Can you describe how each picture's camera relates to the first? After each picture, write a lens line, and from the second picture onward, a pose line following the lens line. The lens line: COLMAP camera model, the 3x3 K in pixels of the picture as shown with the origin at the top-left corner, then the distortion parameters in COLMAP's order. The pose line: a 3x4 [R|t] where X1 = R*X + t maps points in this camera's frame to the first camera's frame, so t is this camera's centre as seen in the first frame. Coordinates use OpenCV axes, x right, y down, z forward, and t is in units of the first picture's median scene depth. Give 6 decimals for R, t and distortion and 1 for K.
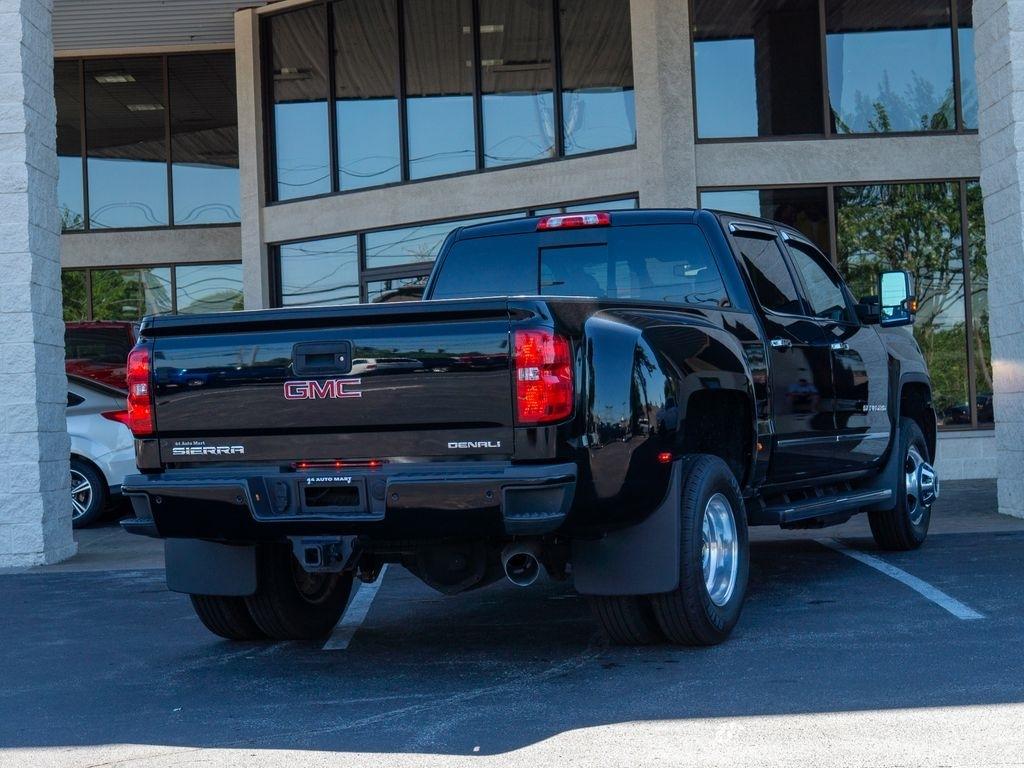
lens RADIAL K [[3527.4, 0, 555.2], [0, 3527.4, 334.2], [0, 0, 1]] dist [-0.168441, -0.537932]
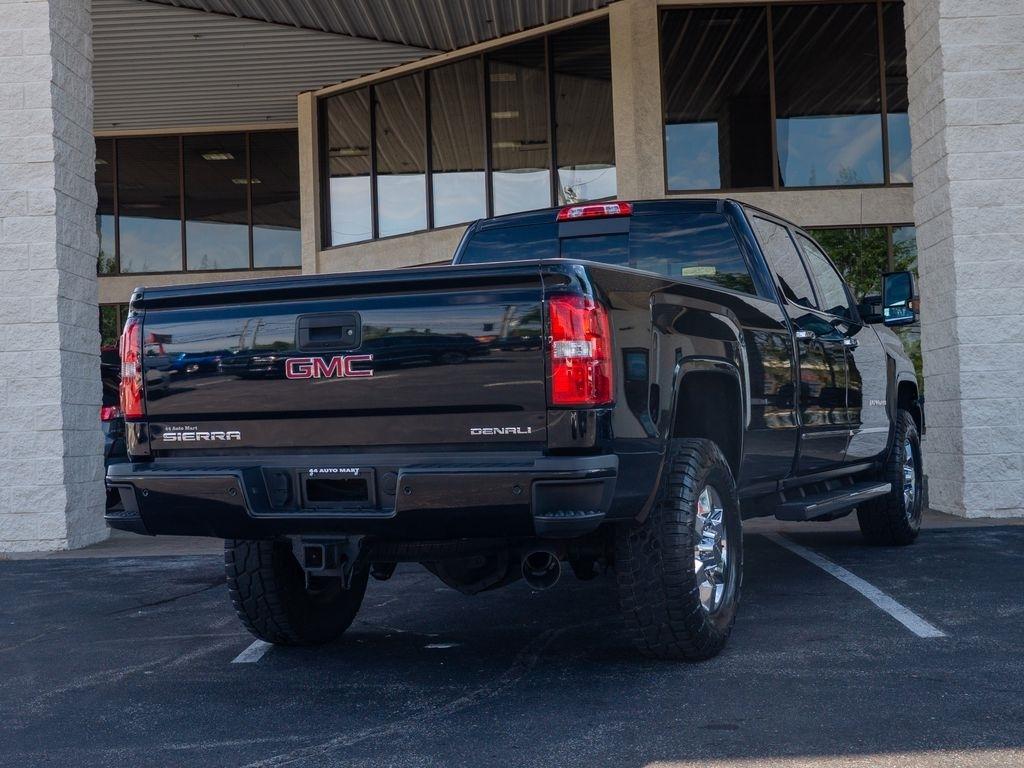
lens RADIAL K [[2131.0, 0, 508.6], [0, 2131.0, 334.6], [0, 0, 1]] dist [-0.016954, -0.280752]
pose [[0.998851, 0.004716, -0.047682, 0.025140], [-0.005664, 0.999788, -0.019774, 0.009830], [0.047579, 0.020021, 0.998667, 0.324563]]
